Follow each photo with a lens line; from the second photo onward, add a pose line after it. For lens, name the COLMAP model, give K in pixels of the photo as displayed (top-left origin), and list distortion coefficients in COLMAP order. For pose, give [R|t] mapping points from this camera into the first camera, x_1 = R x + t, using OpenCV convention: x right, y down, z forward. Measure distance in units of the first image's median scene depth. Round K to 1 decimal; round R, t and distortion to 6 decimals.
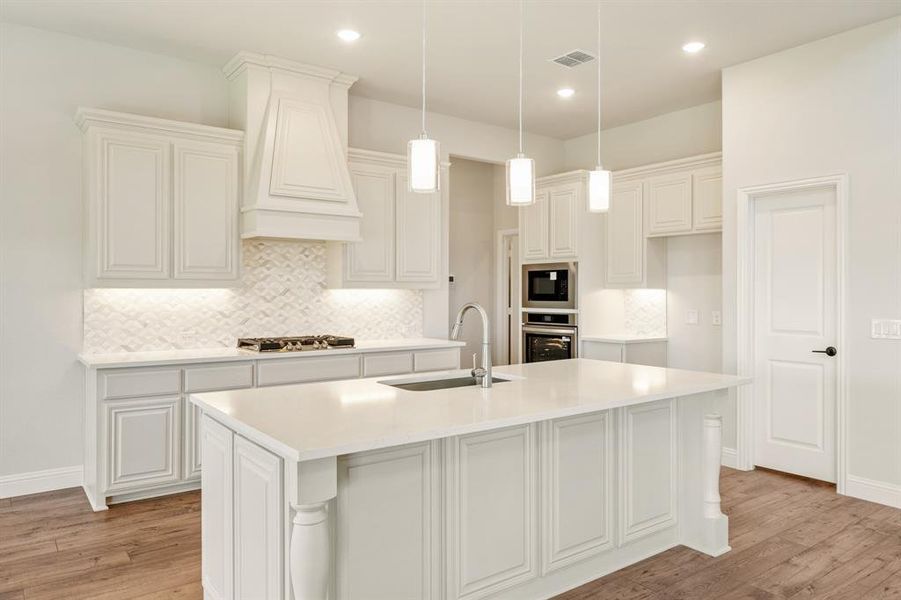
lens RADIAL K [[619.9, 0, 453.8], [0, 619.9, 295.6], [0, 0, 1]] dist [0.003720, -0.002402]
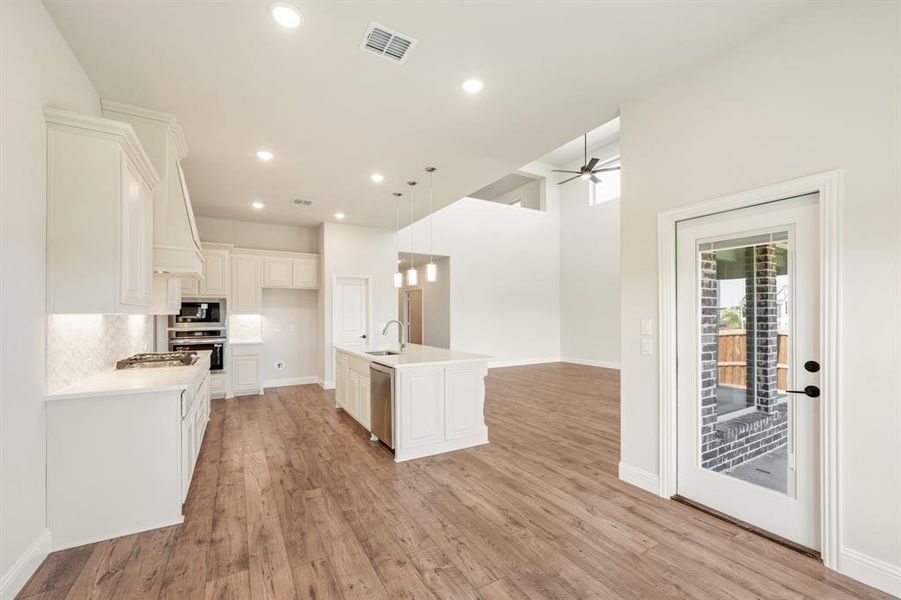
lens RADIAL K [[373.0, 0, 446.5], [0, 373.0, 312.9], [0, 0, 1]] dist [-0.002104, -0.000053]
pose [[0.117751, 0.005058, 0.993030, -0.855483], [0.010262, 0.999927, -0.006310, -0.003349], [-0.992990, 0.010933, 0.117690, 0.344490]]
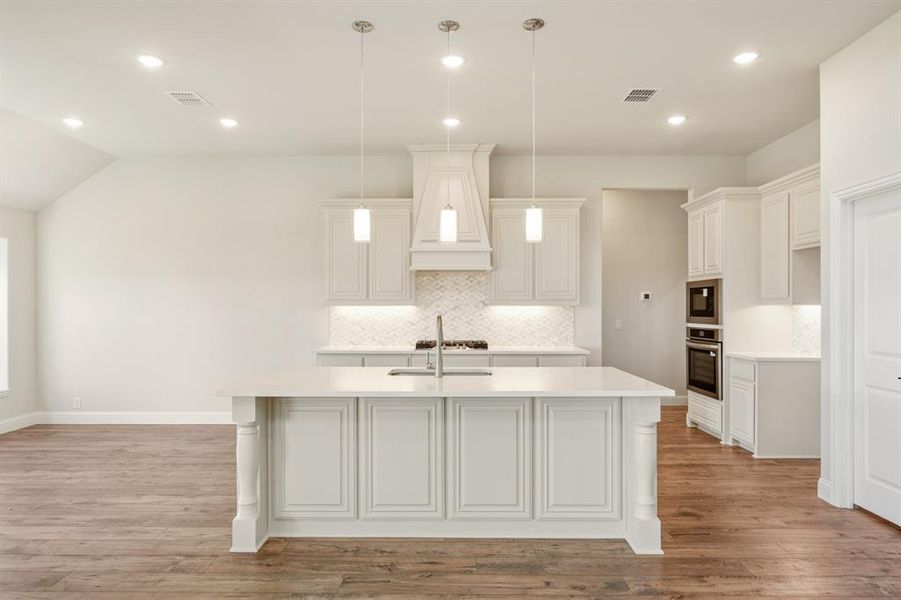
lens RADIAL K [[536.3, 0, 446.6], [0, 536.3, 308.1], [0, 0, 1]] dist [0.005899, -0.000508]
pose [[0.797581, -0.000379, -0.603212, 0.434780], [-0.003238, 0.999983, -0.004910, 0.000067], [0.603204, 0.005870, 0.797566, 0.033142]]
